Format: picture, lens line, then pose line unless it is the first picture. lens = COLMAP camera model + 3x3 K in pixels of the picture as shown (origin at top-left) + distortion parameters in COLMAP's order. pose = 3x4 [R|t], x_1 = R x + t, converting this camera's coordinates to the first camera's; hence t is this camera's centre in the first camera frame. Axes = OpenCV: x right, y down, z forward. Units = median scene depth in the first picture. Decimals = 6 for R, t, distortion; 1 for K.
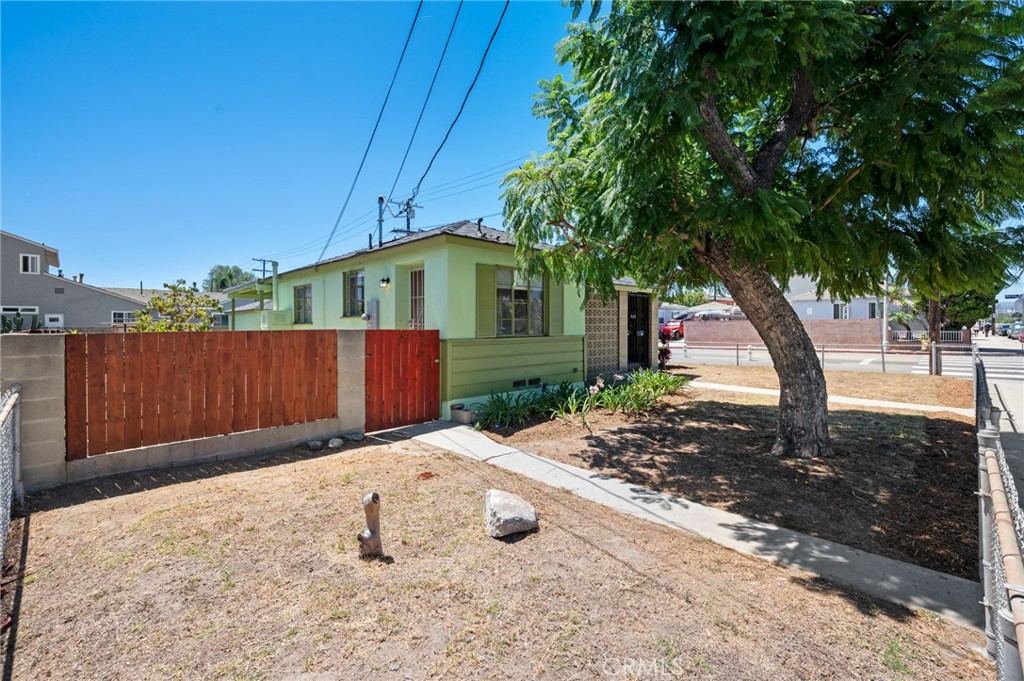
lens RADIAL K [[437.8, 0, 512.0], [0, 437.8, 340.5], [0, 0, 1]] dist [0.001096, 0.000139]
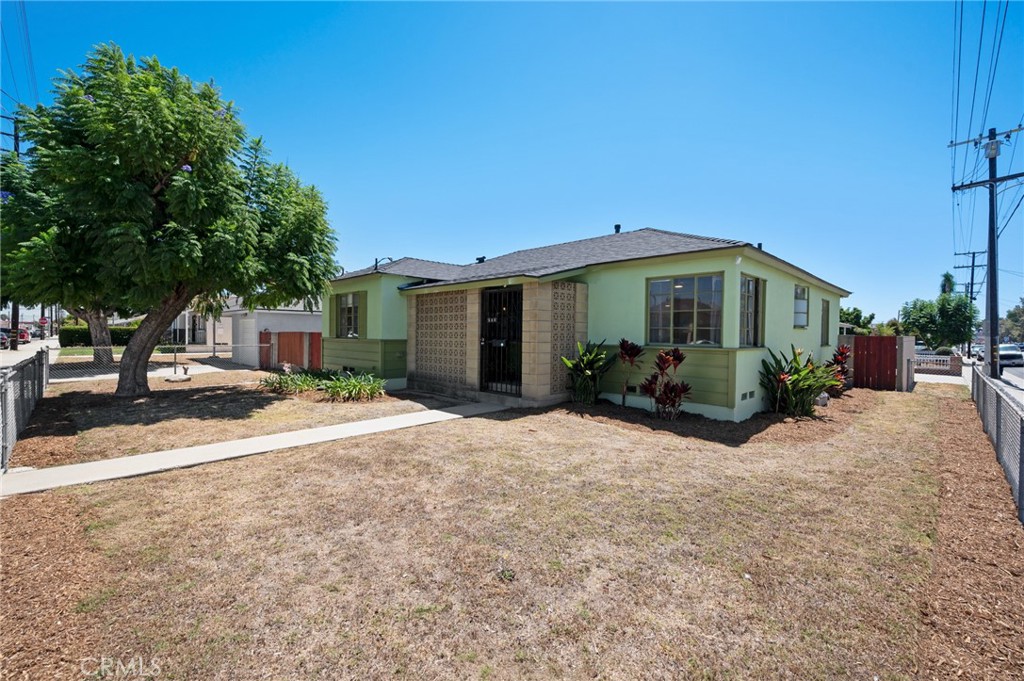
lens RADIAL K [[437.8, 0, 512.0], [0, 437.8, 340.5], [0, 0, 1]] dist [0.001096, 0.000139]
pose [[0.015379, 0.015484, -0.999762, 1.470811], [-0.045235, 0.998867, 0.014775, -0.046708], [0.998858, 0.044997, 0.016062, 1.474318]]
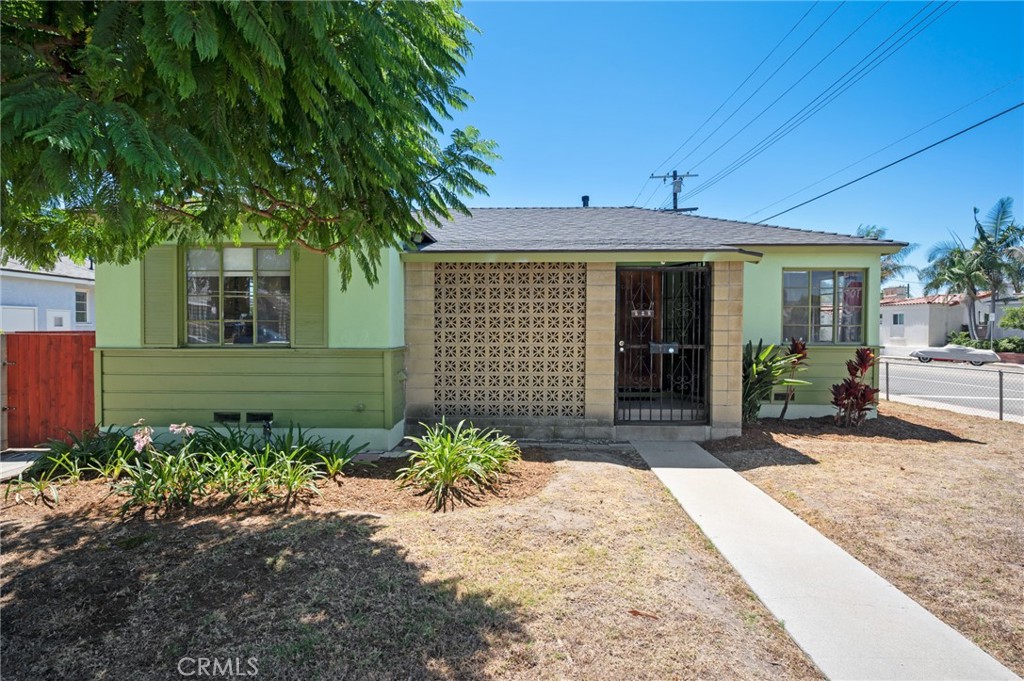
lens RADIAL K [[494.3, 0, 512.0], [0, 494.3, 340.5], [0, 0, 1]] dist [-0.001403, -0.000403]
pose [[0.700799, 0.019844, -0.713083, 0.819186], [-0.028143, 0.999604, 0.000159, -0.029694], [0.712803, 0.019957, 0.701080, 0.745385]]
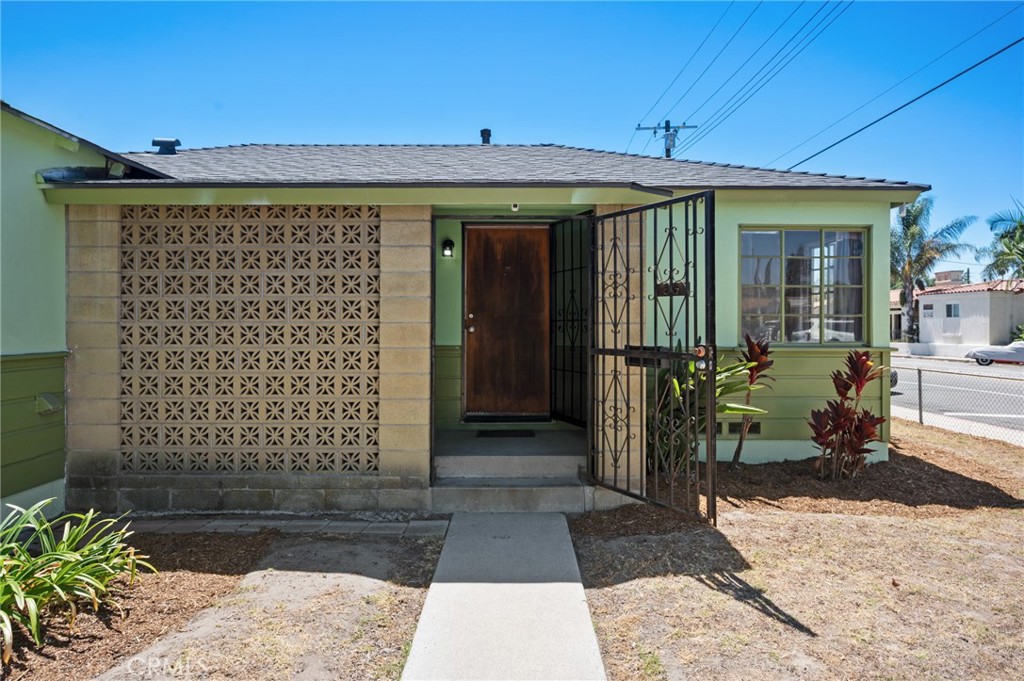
lens RADIAL K [[604.3, 0, 514.7], [0, 604.3, 326.4], [0, 0, 1]] dist [-0.002993, 0.000599]
pose [[0.720911, 0.004534, -0.693012, 0.818388], [-0.025557, 0.999472, -0.020047, -0.037987], [0.692556, 0.032163, 0.720647, 1.061039]]
